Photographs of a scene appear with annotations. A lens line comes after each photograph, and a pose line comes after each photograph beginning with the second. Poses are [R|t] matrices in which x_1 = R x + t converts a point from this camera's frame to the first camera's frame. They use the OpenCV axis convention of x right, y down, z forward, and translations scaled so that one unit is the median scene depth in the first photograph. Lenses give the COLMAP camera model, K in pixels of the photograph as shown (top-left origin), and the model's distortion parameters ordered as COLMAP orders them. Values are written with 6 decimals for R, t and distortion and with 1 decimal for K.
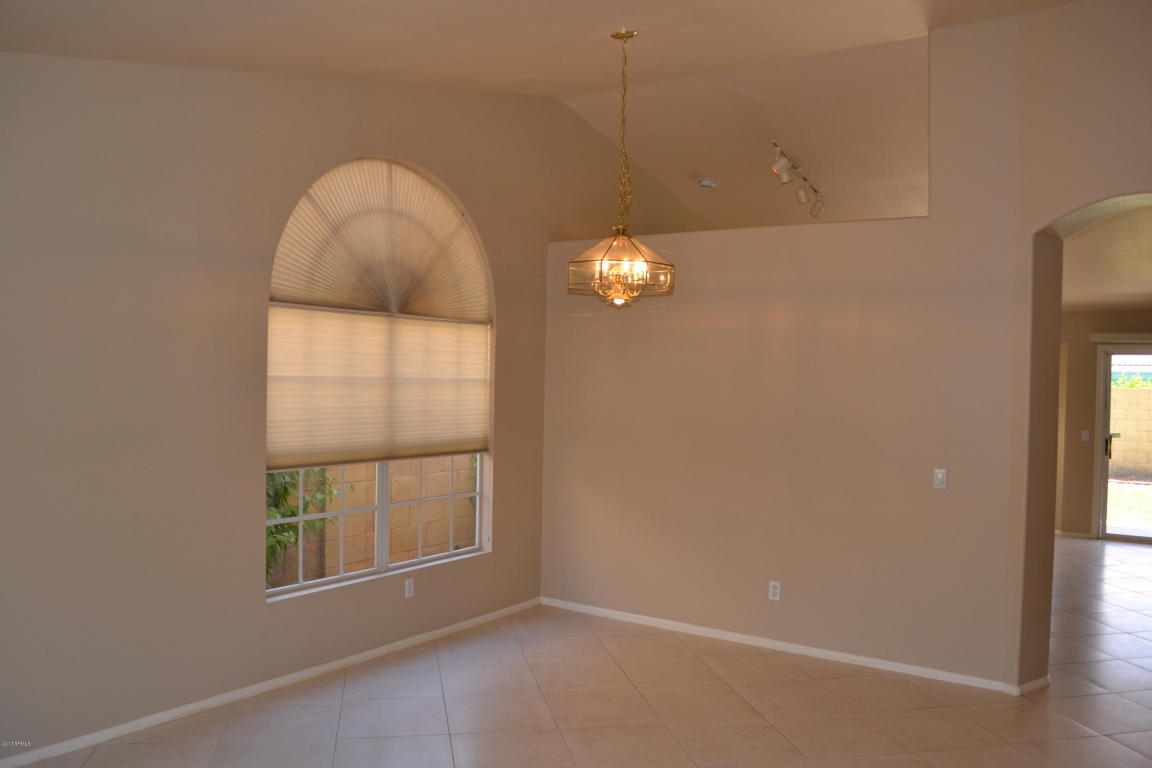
lens RADIAL K [[922.4, 0, 565.6], [0, 922.4, 384.1], [0, 0, 1]] dist [-0.073332, 0.001408]
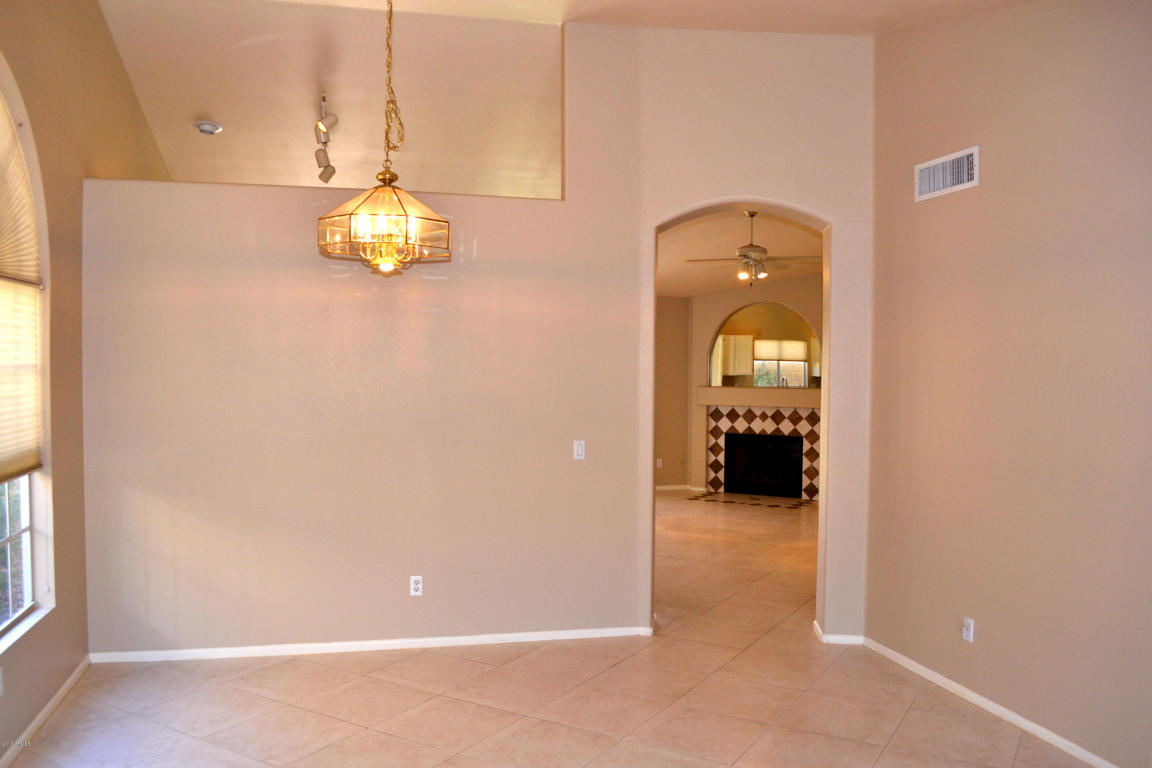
lens RADIAL K [[922.4, 0, 572.0], [0, 922.4, 384.4], [0, 0, 1]] dist [-0.073332, 0.001408]
pose [[0.668833, -0.035535, 0.742563, -0.324550], [0.014683, 0.999294, 0.034596, -0.008157], [-0.743268, -0.012236, 0.668882, 0.240811]]
